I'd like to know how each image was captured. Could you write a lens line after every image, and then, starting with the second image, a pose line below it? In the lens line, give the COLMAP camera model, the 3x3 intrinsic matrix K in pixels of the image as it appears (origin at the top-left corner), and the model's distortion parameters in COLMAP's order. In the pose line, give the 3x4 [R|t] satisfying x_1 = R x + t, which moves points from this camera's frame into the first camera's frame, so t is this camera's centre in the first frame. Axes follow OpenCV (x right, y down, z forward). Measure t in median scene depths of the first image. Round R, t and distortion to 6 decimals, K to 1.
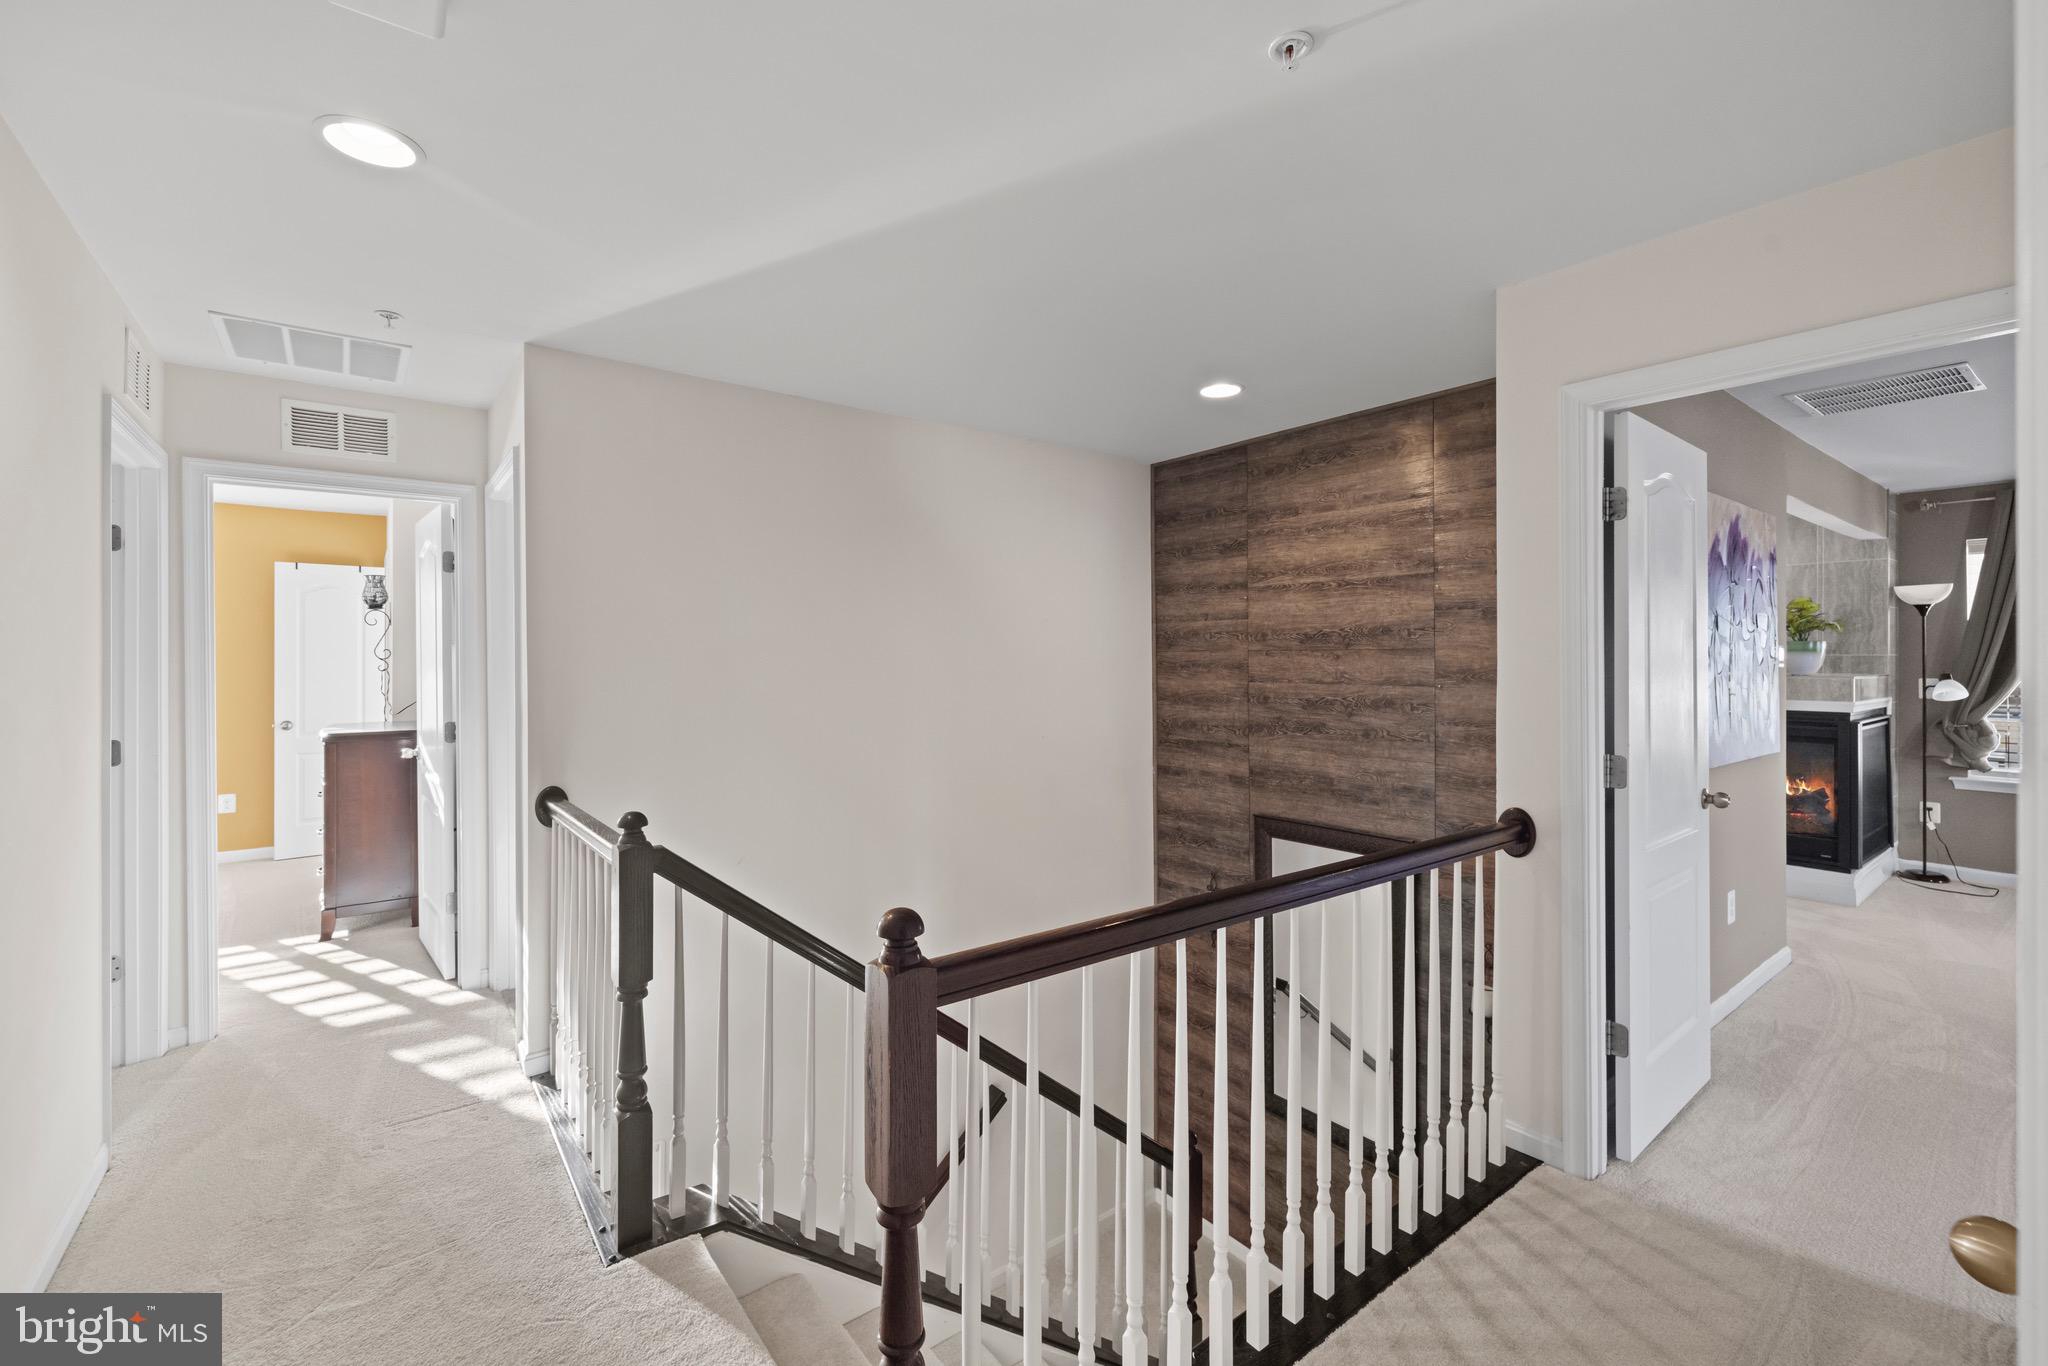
lens RADIAL K [[867.7, 0, 1015.9], [0, 867.7, 644.4], [0, 0, 1]] dist [-0.000178, -0.000174]
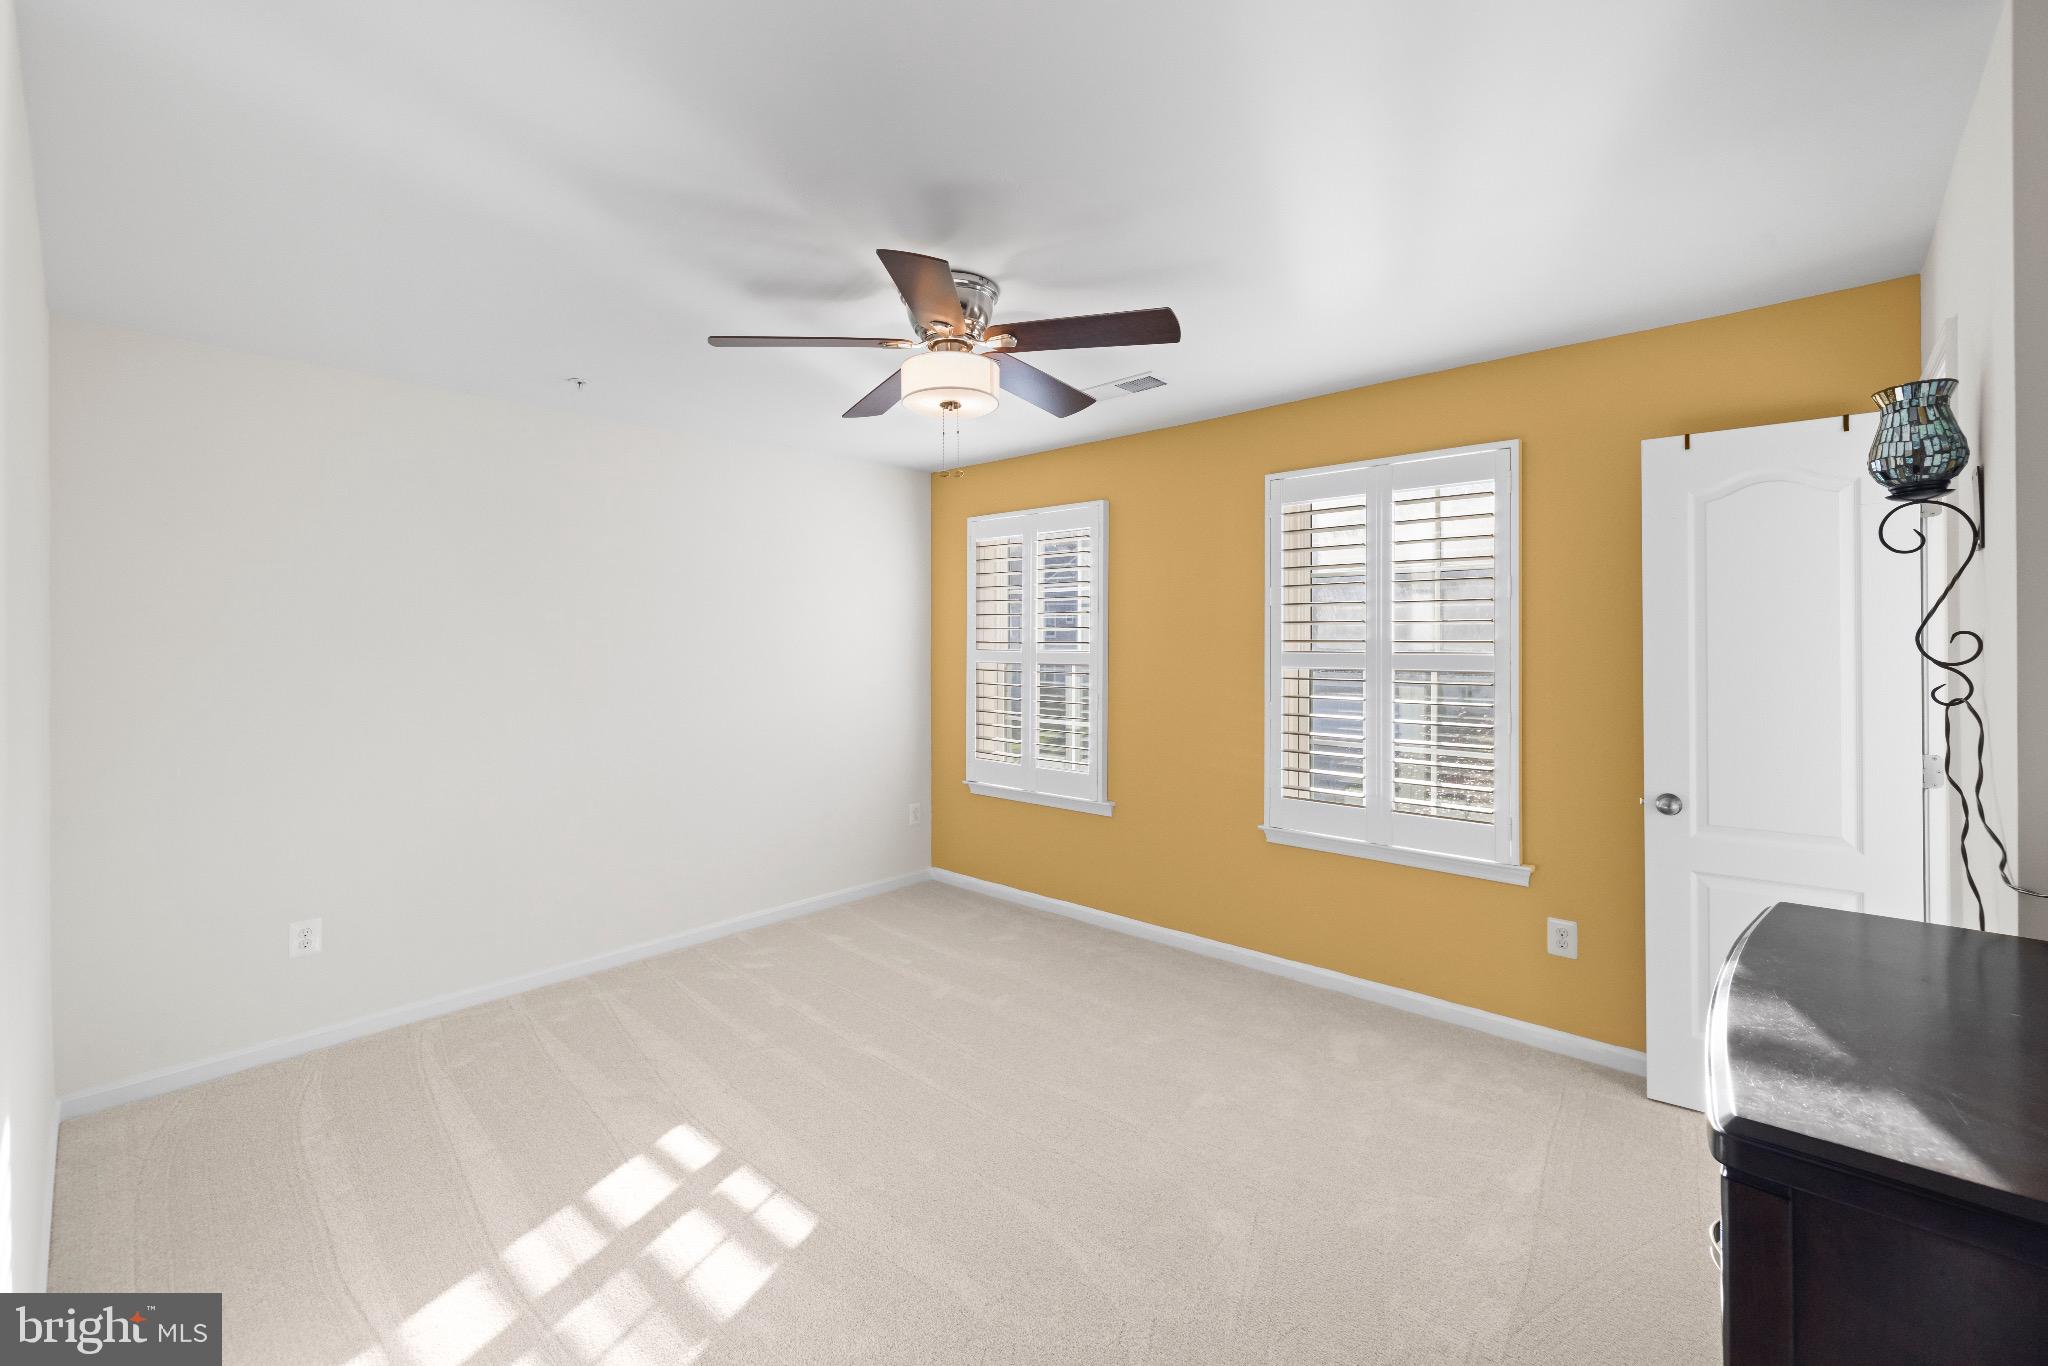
lens RADIAL K [[867.7, 0, 1015.9], [0, 867.7, 644.4], [0, 0, 1]] dist [-0.000178, -0.000174]
pose [[0.177611, 0.003575, -0.984094, -0.464352], [0.010761, 0.999927, 0.005575, 0.004838], [0.984042, -0.011580, 0.177560, 0.595085]]
